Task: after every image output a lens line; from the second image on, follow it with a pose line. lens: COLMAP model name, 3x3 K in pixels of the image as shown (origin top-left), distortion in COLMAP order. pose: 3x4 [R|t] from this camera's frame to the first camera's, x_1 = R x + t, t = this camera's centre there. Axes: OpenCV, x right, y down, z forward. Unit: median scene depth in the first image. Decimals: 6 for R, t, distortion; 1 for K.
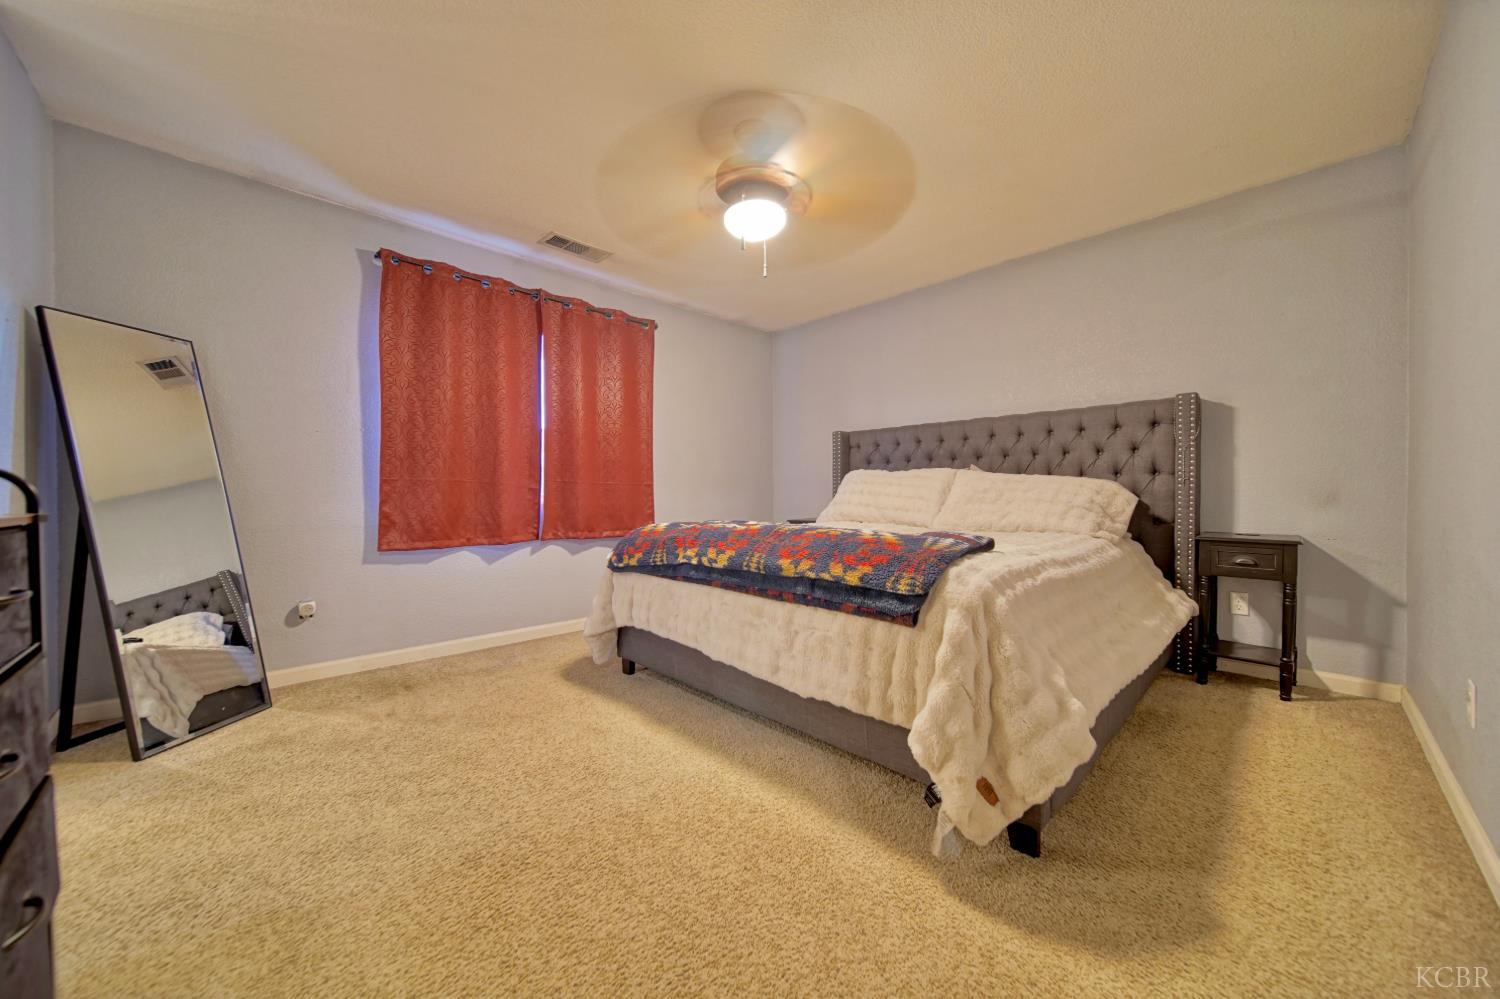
lens RADIAL K [[536.9, 0, 748.0], [0, 536.9, 492.3], [0, 0, 1]] dist [-0.001402, -0.000123]
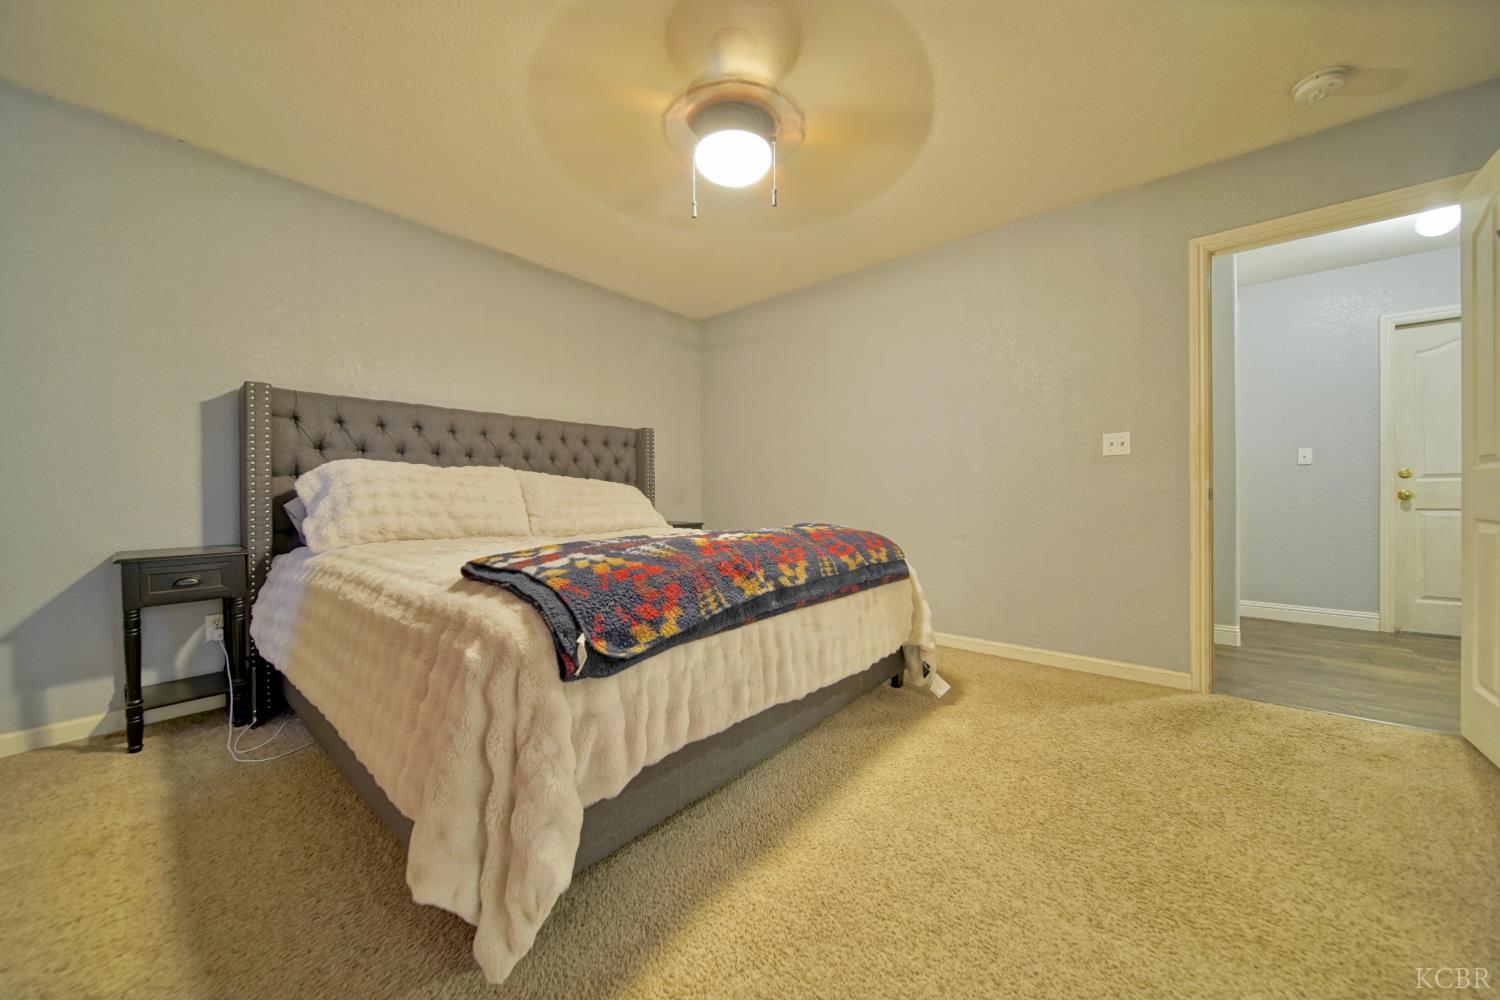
lens RADIAL K [[536.9, 0, 748.0], [0, 536.9, 492.8], [0, 0, 1]] dist [-0.001402, -0.000123]
pose [[-0.105731, 0.006612, 0.994373, -0.834597], [0.004241, 0.999972, -0.006198, 0.004359], [-0.994386, 0.003562, -0.105756, 1.120583]]
